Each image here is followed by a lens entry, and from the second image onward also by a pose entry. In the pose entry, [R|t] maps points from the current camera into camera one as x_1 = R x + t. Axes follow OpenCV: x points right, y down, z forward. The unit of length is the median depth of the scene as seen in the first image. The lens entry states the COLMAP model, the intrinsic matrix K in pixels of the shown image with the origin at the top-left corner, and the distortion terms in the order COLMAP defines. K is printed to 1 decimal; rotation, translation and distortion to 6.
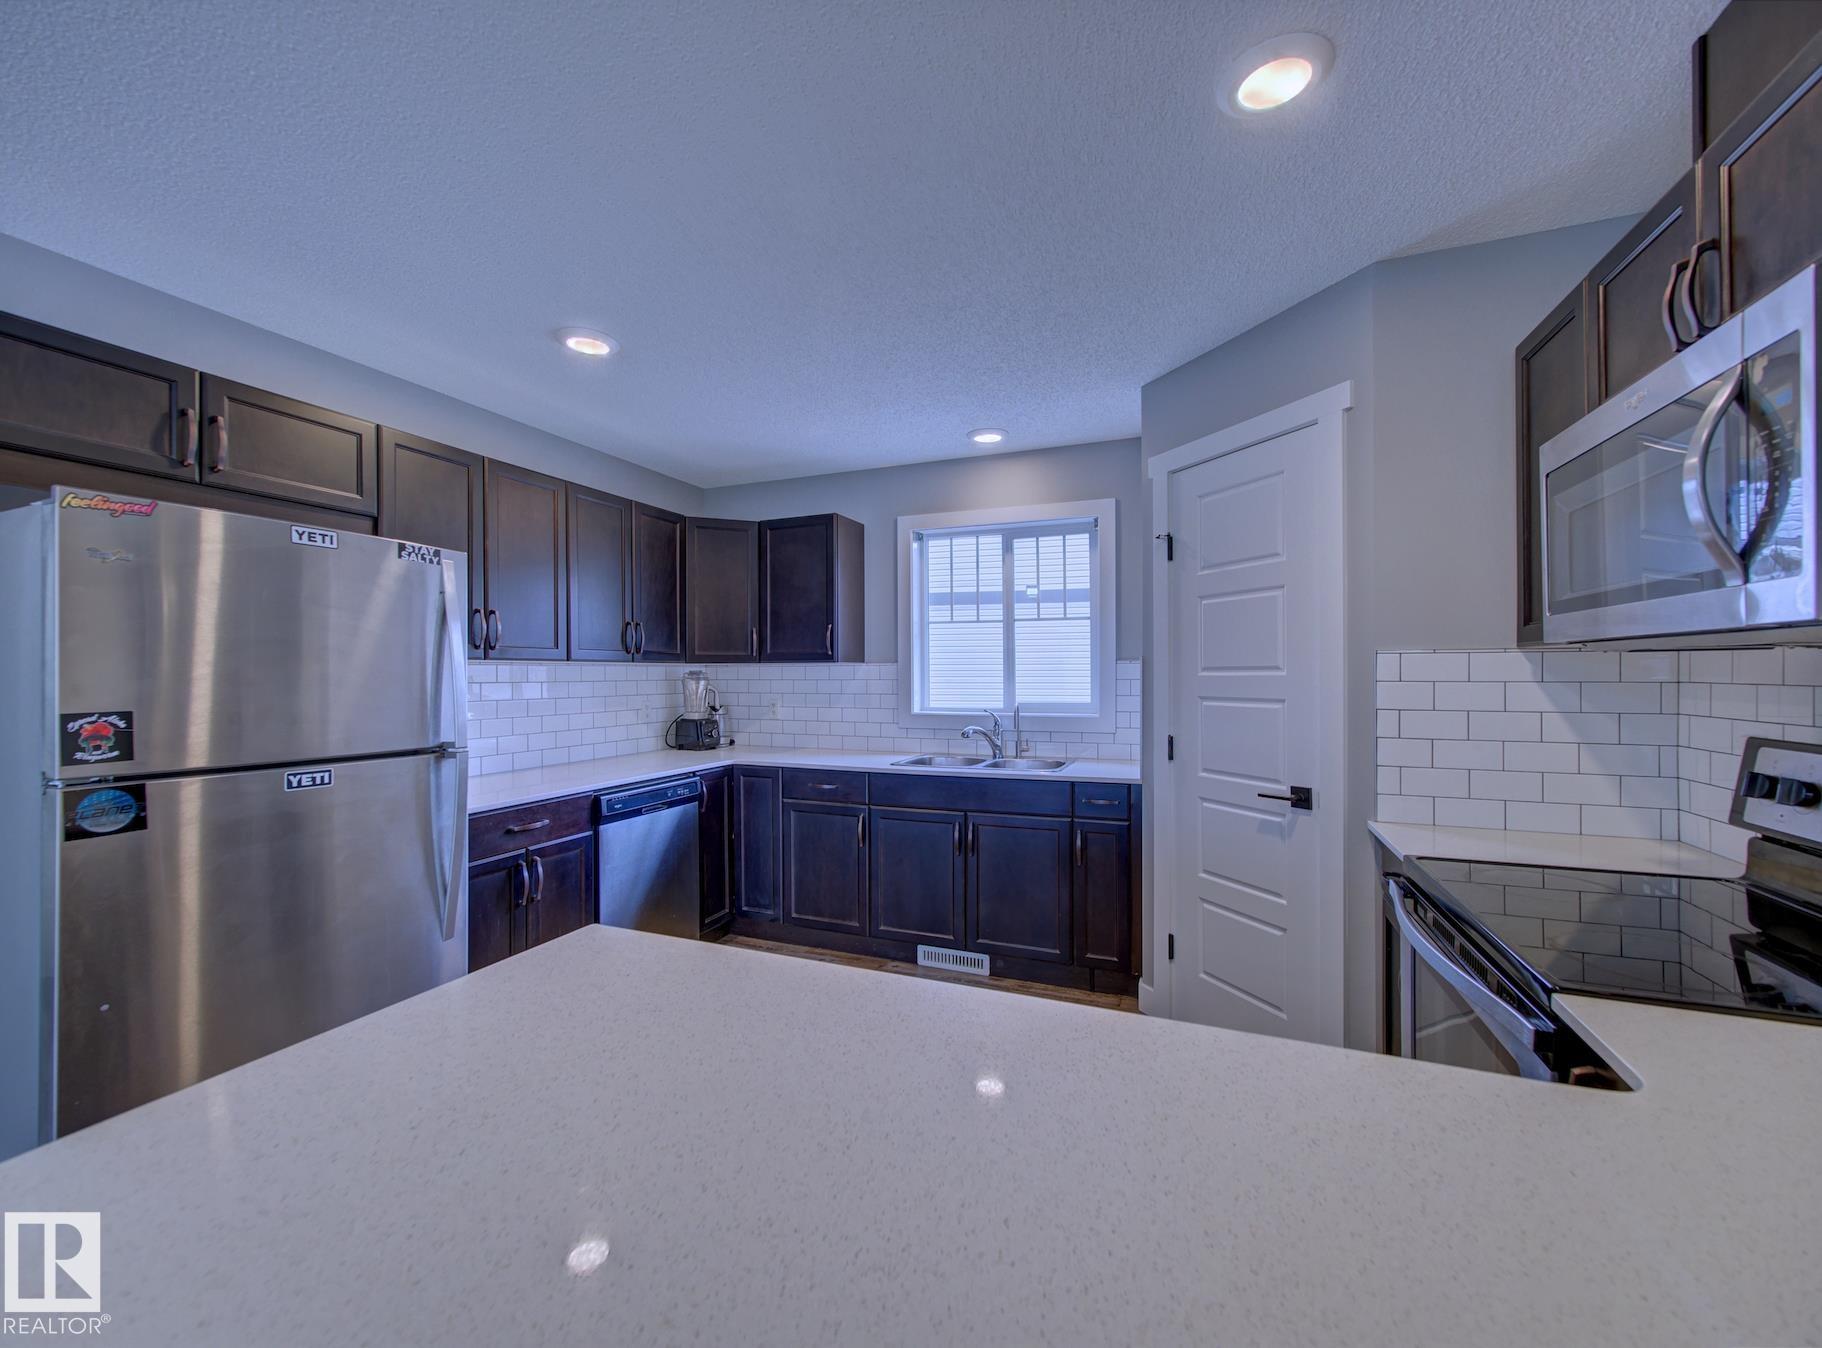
lens RADIAL K [[736.5, 0, 894.2], [0, 736.5, 671.3], [0, 0, 1]] dist [-0.000438, 0.000059]
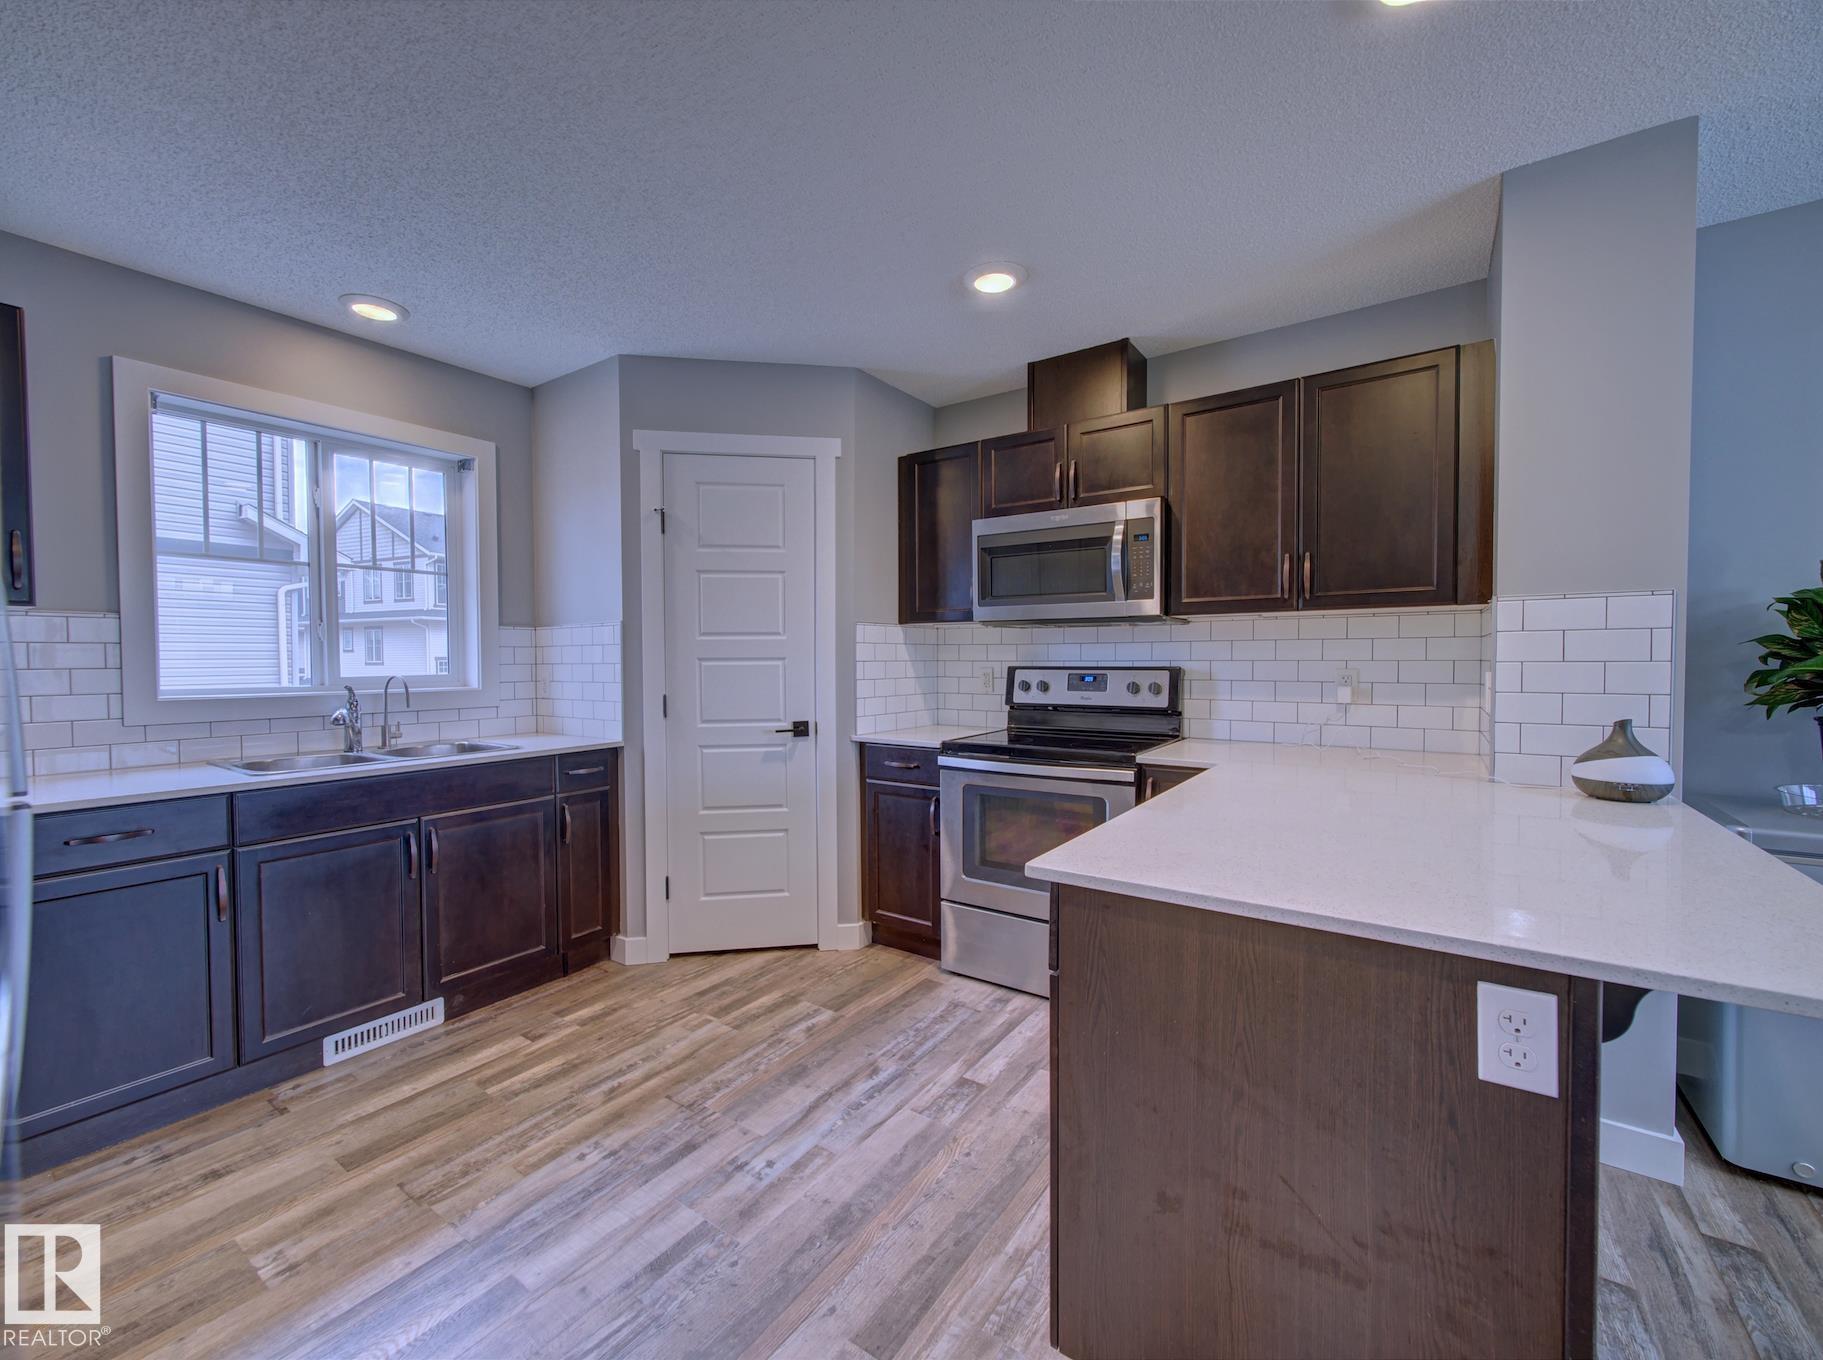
lens RADIAL K [[736.9, 0, 894.6], [0, 736.9, 677.3], [0, 0, 1]] dist [-0.000438, 0.000059]
pose [[0.225294, -0.020918, 0.974066, -0.565735], [0.001484, 0.999776, 0.021126, 0.035772], [-0.974290, -0.003314, 0.225274, 0.396345]]
